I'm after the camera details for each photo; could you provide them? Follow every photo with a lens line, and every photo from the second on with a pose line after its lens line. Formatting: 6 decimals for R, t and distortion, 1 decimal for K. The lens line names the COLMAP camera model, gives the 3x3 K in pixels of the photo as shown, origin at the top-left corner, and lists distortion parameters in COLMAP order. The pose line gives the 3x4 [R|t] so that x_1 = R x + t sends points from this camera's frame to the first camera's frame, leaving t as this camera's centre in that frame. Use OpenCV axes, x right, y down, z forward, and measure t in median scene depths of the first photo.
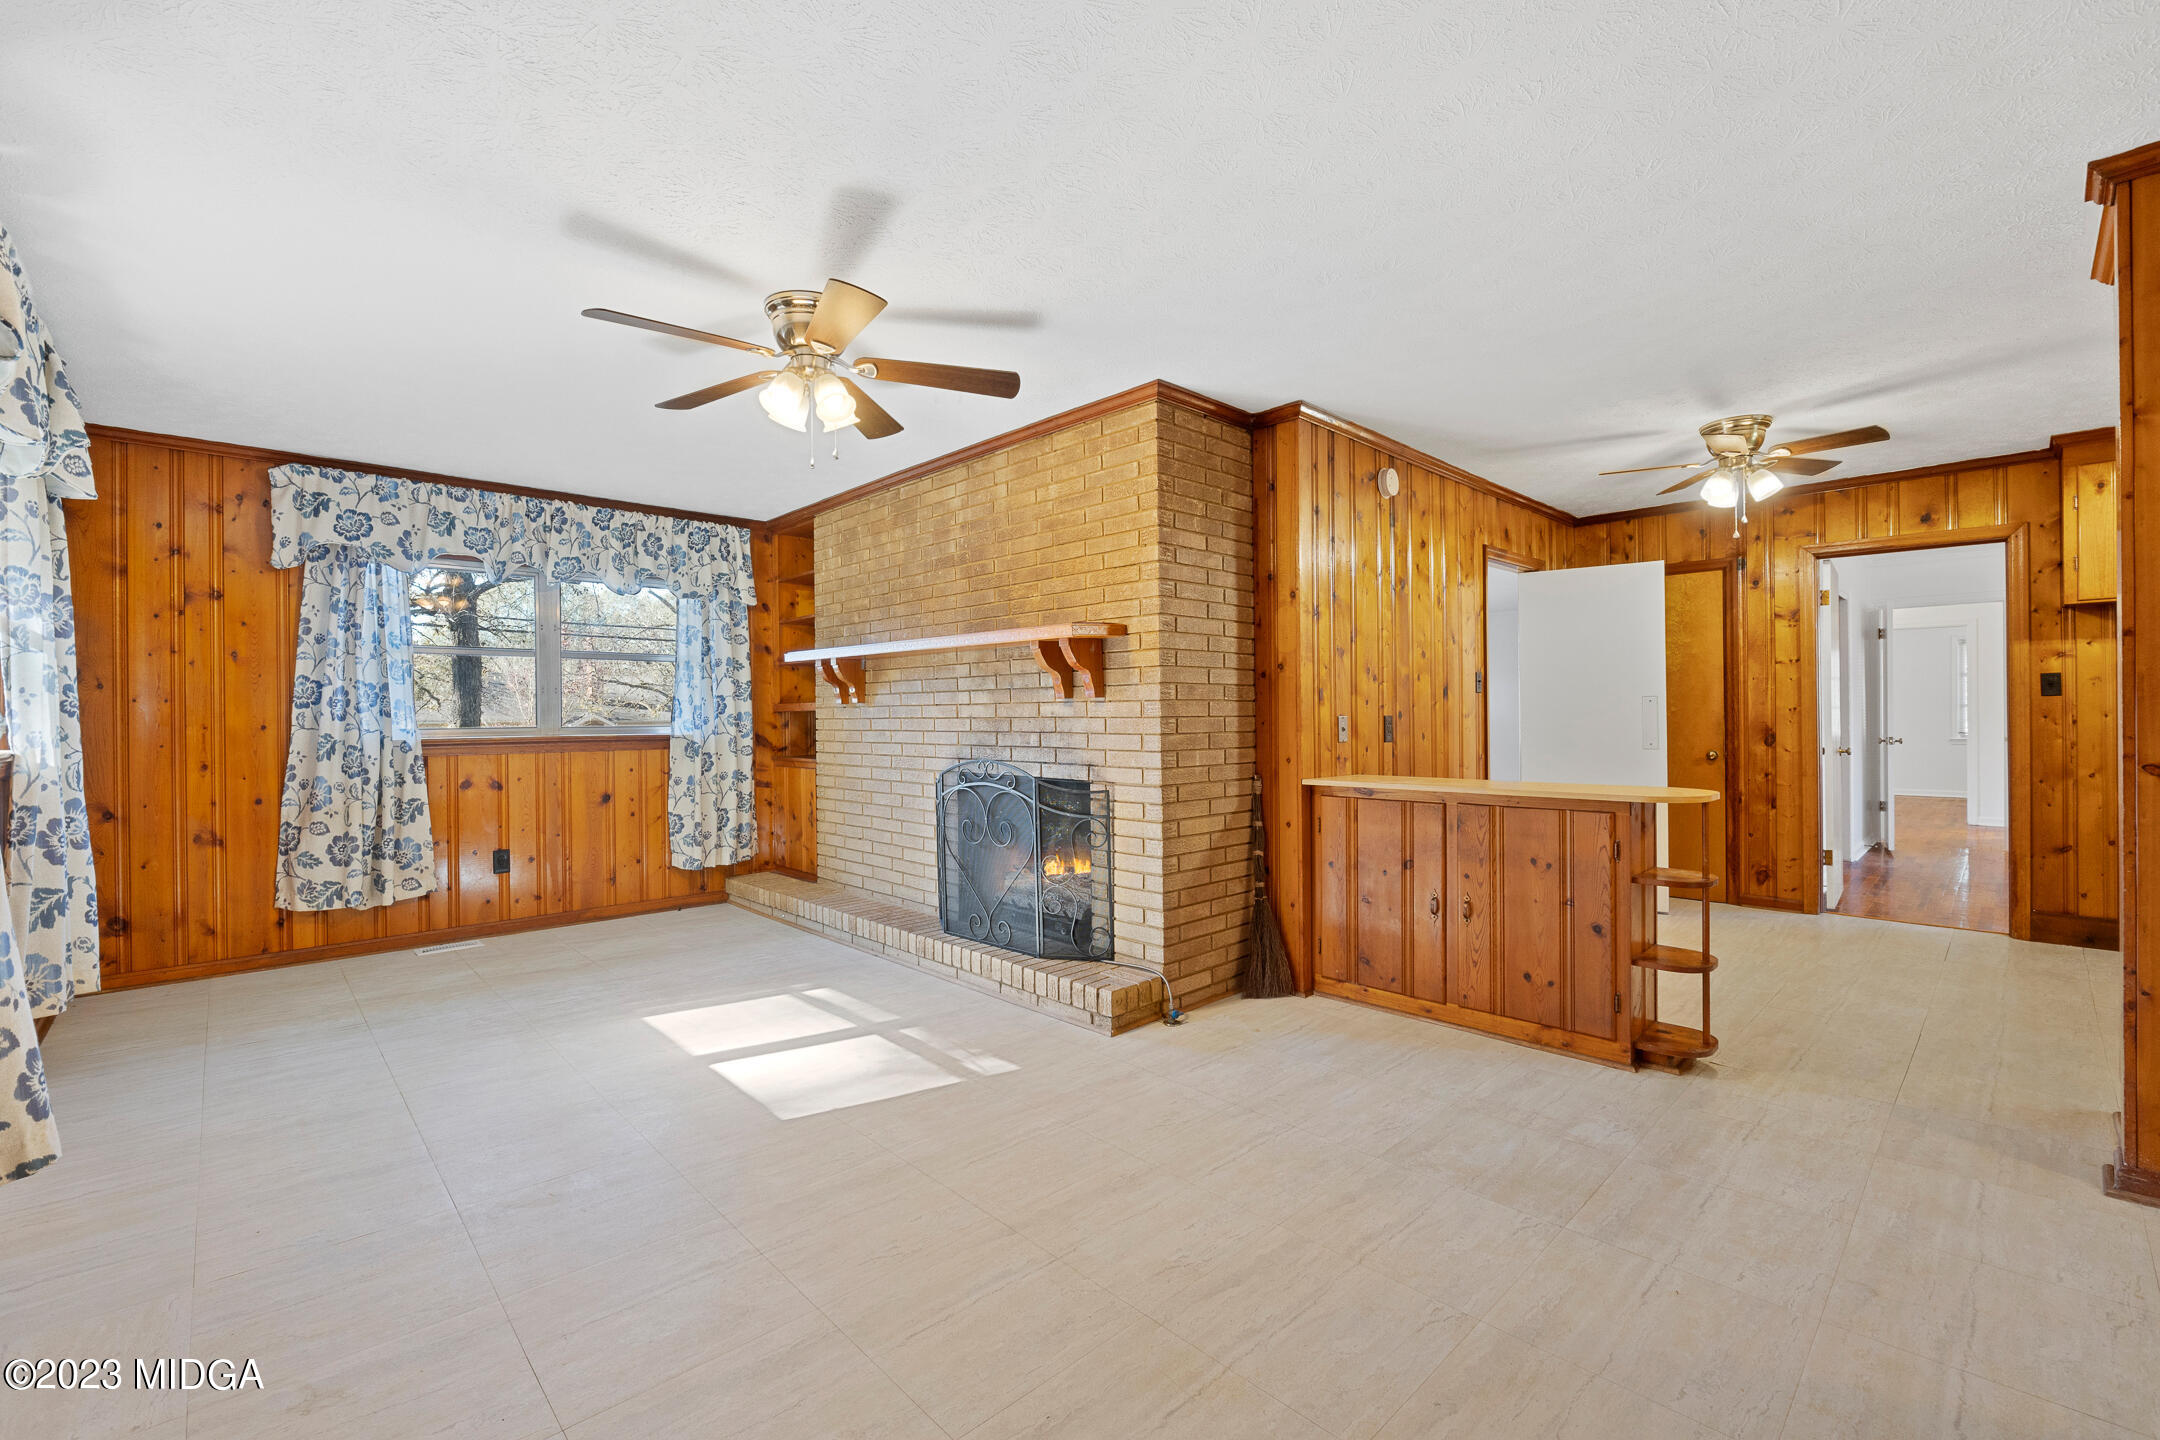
lens RADIAL K [[904.4, 0, 1068.6], [0, 904.4, 712.8], [0, 0, 1]] dist [-0.007134, -0.000788]
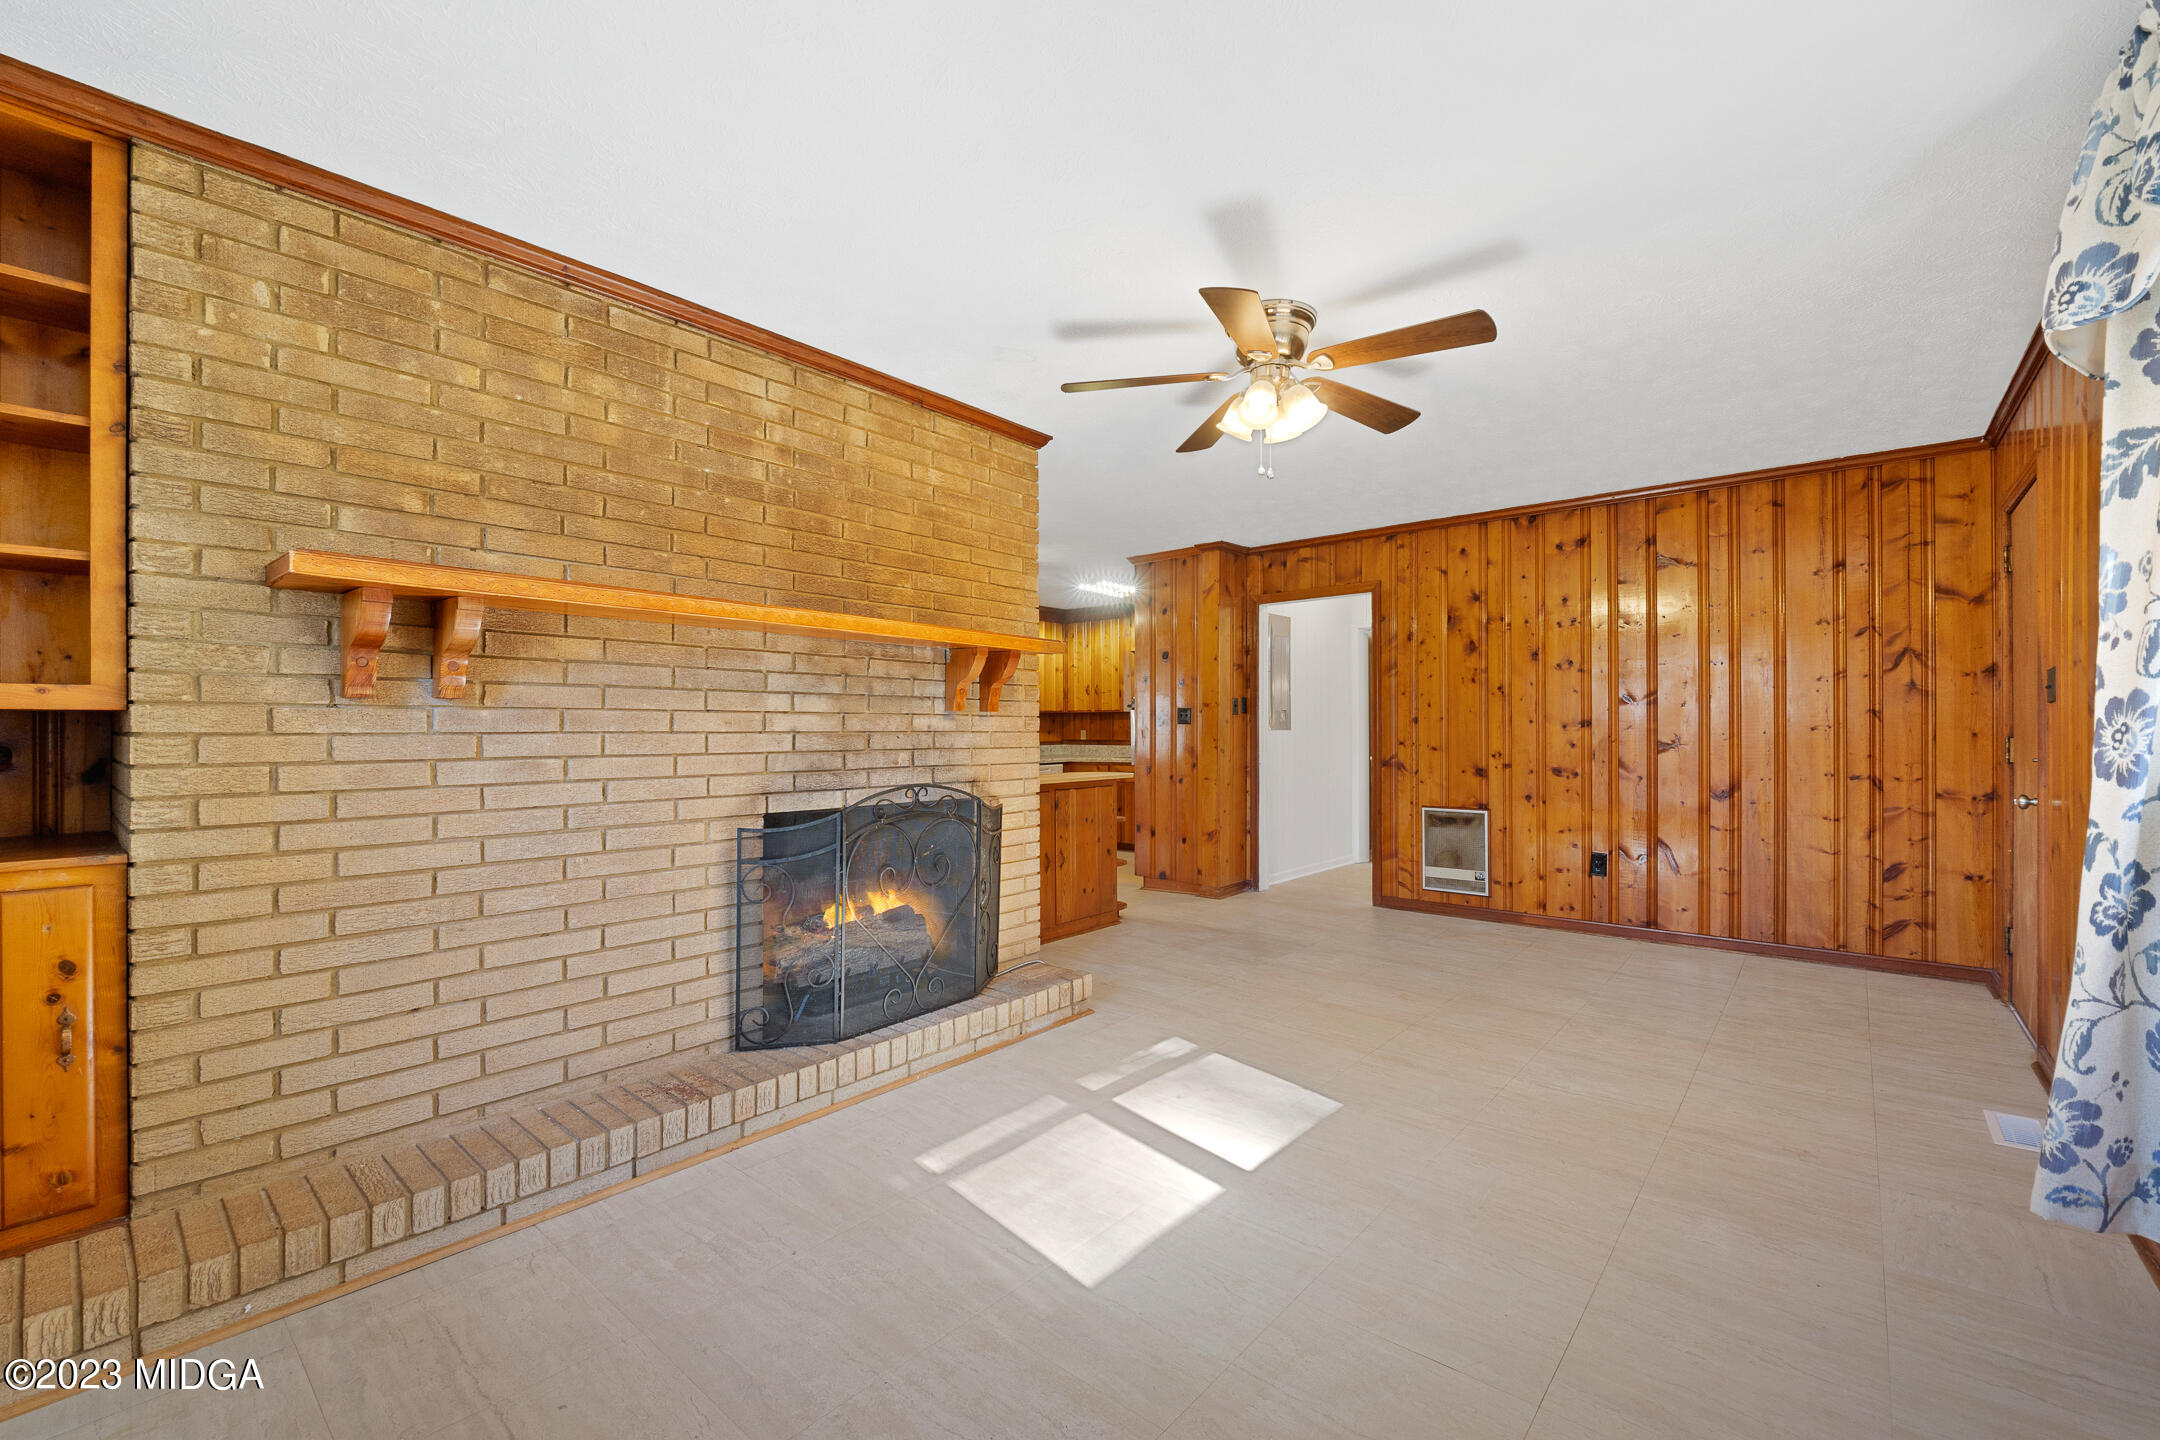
lens RADIAL K [[904.4, 0, 1072.7], [0, 904.4, 719.3], [0, 0, 1]] dist [-0.007134, -0.000788]
pose [[-0.100237, 0.018443, 0.994793, -0.923765], [-0.001079, 0.999826, -0.018645, 0.009534], [-0.994963, -0.002942, -0.100200, 0.969473]]
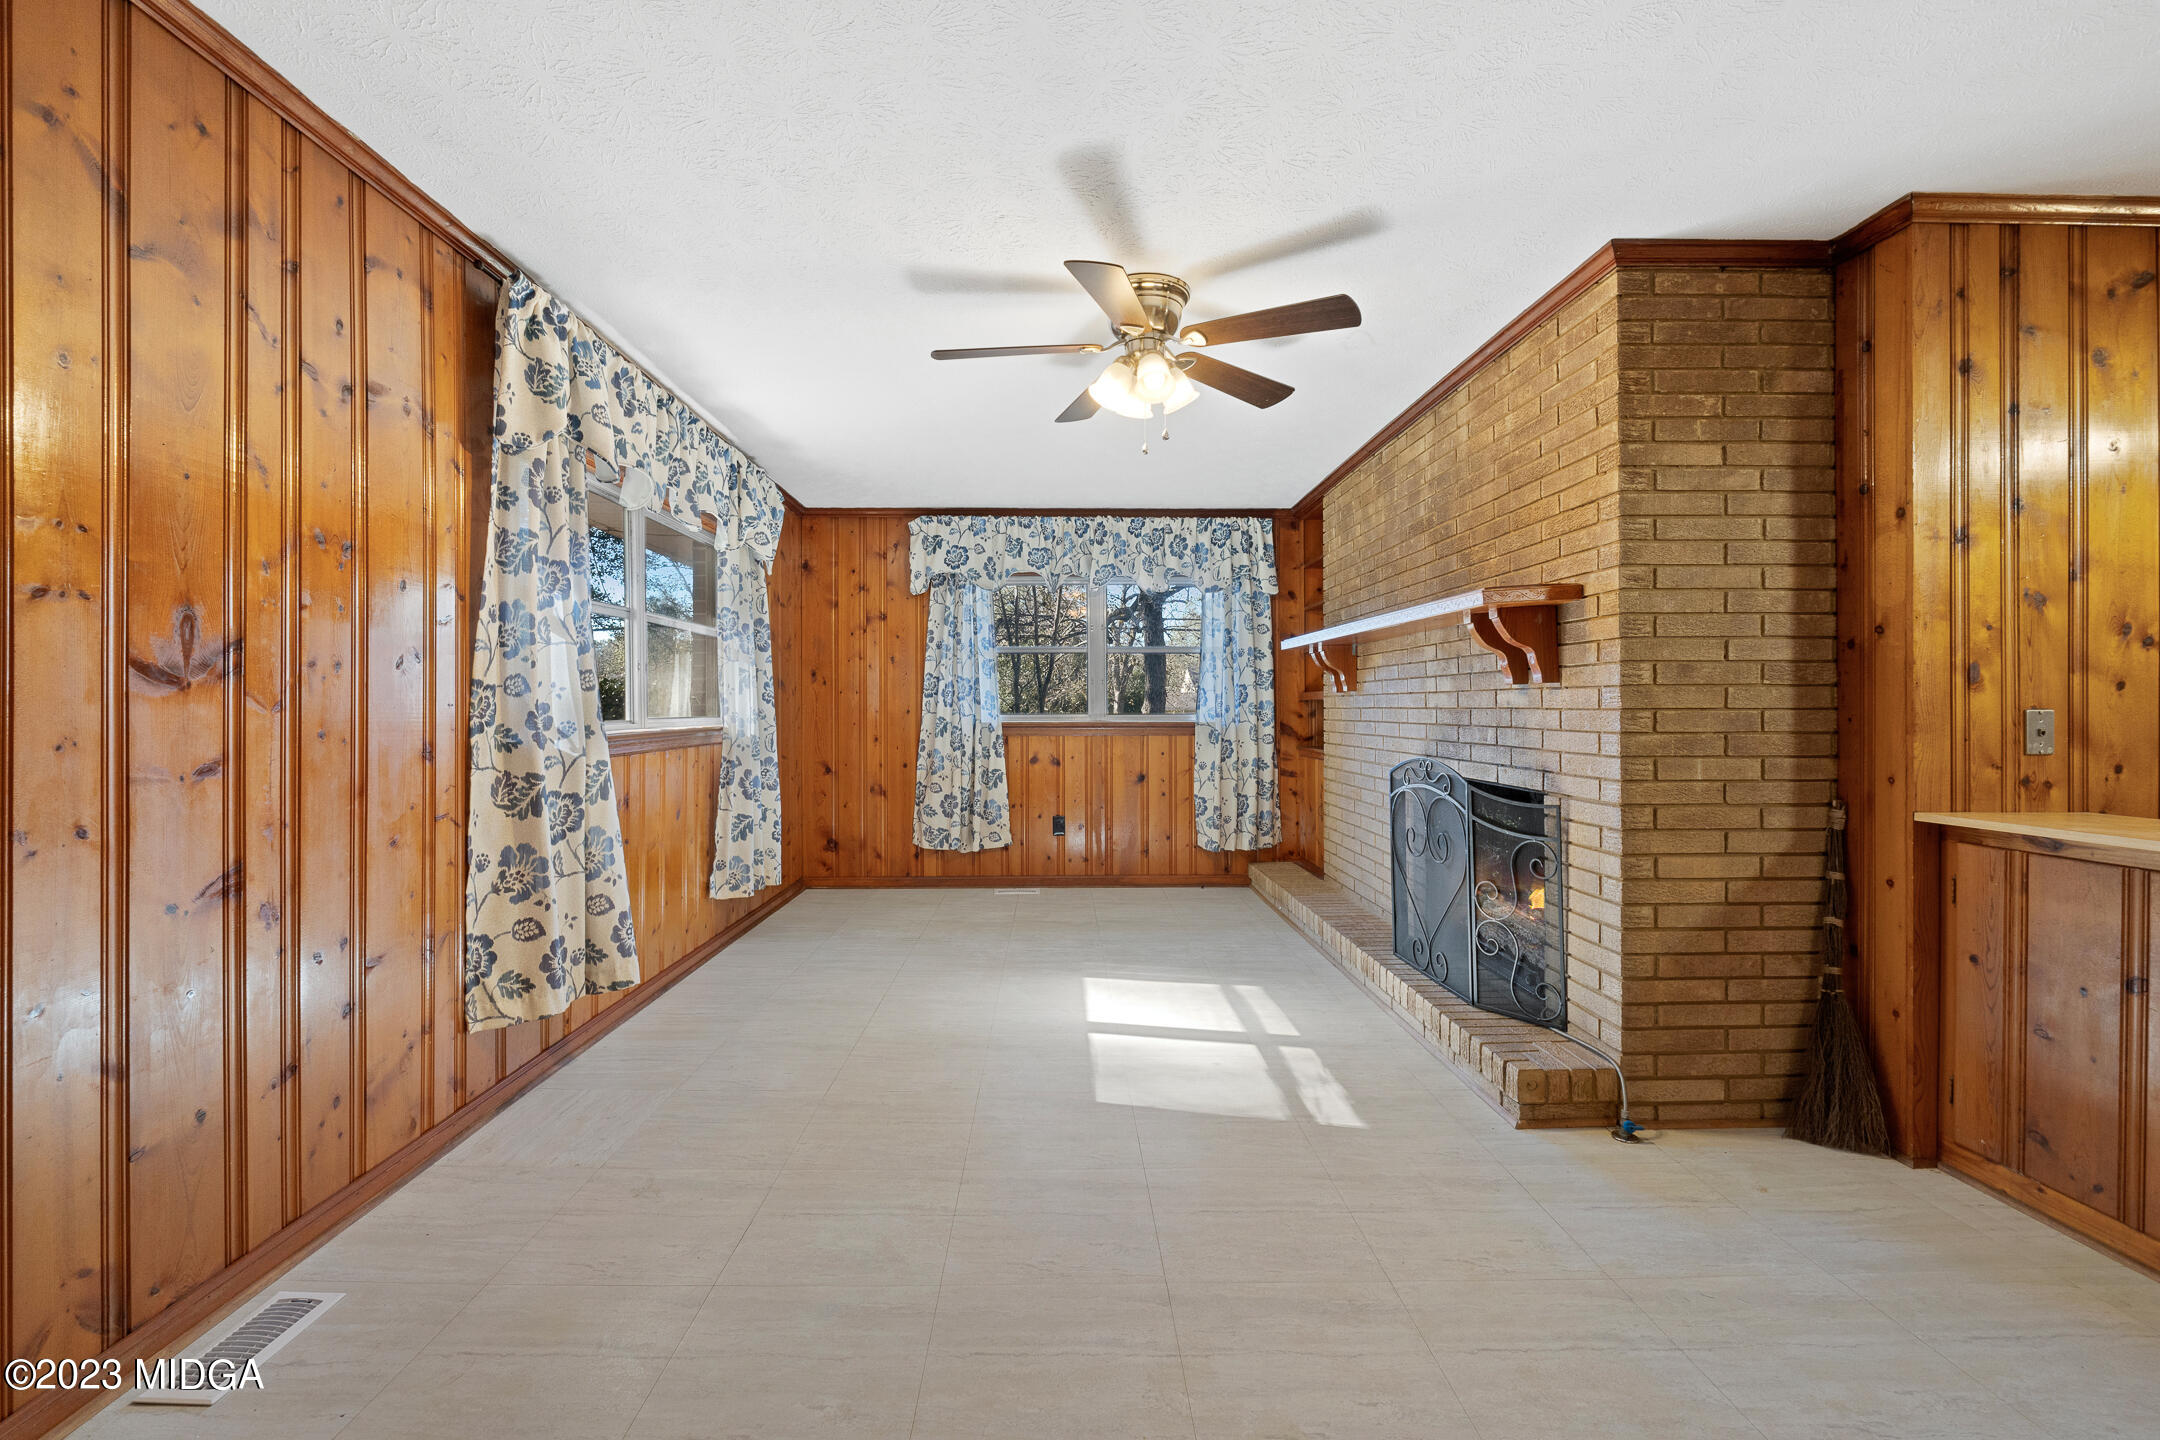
lens RADIAL K [[904.4, 0, 1072.4], [0, 904.4, 708.1], [0, 0, 1]] dist [-0.007134, -0.000788]
pose [[0.740696, 0.006999, -0.671804, 0.235804], [-0.001886, 0.999963, 0.008339, -0.001087], [0.671838, -0.004909, 0.740682, 0.159282]]
